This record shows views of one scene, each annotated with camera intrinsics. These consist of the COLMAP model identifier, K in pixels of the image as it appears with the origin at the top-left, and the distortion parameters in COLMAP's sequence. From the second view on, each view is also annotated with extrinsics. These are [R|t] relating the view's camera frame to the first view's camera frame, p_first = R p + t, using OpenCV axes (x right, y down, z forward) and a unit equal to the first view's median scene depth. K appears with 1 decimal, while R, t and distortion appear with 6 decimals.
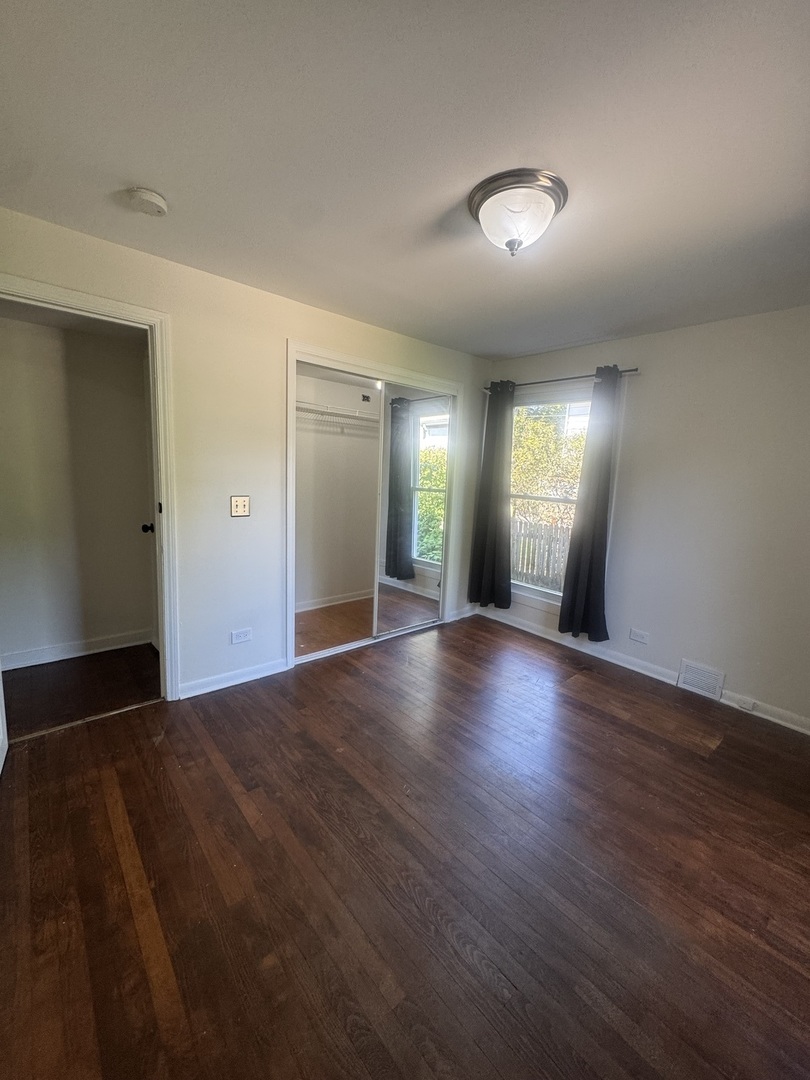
lens RADIAL K [[435.8, 0, 403.9], [0, 435.8, 534.5], [0, 0, 1]] dist [0.002318, -0.000041]
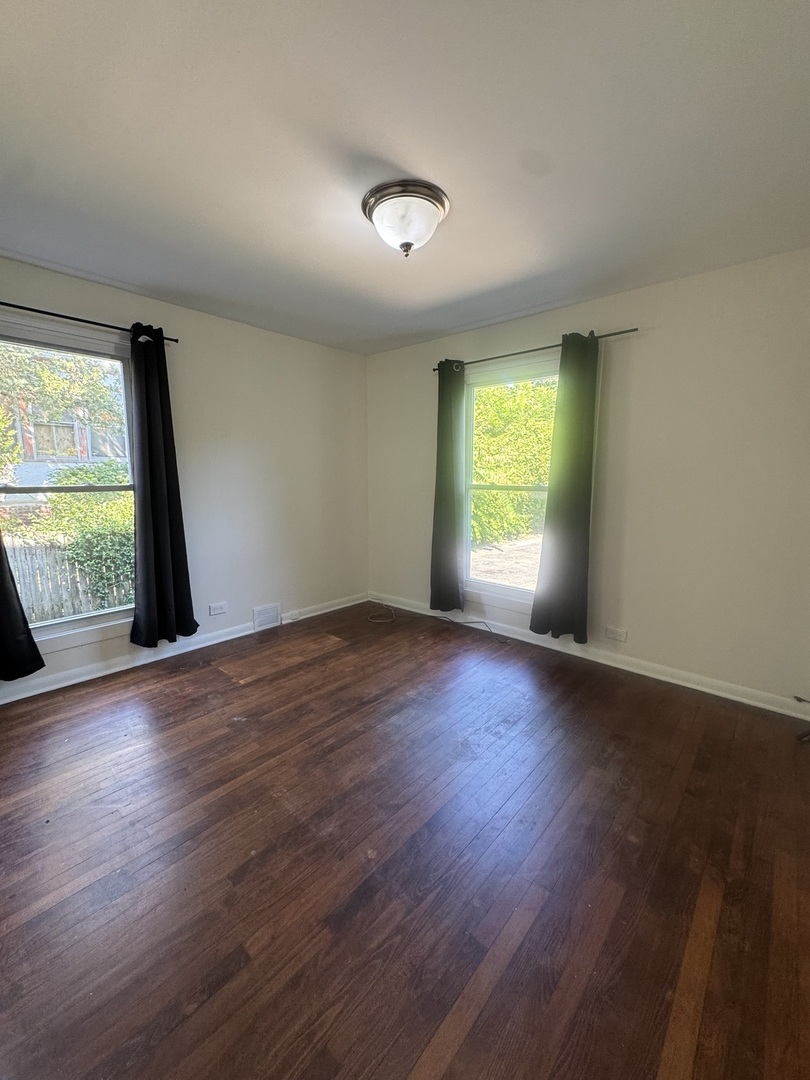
lens RADIAL K [[435.8, 0, 402.8], [0, 435.8, 540.8], [0, 0, 1]] dist [0.002318, -0.000041]
pose [[-0.130733, -0.204189, 0.970163, -0.637536], [0.131714, 0.966310, 0.221127, -0.124936], [-0.982629, 0.156693, -0.099434, 0.817823]]
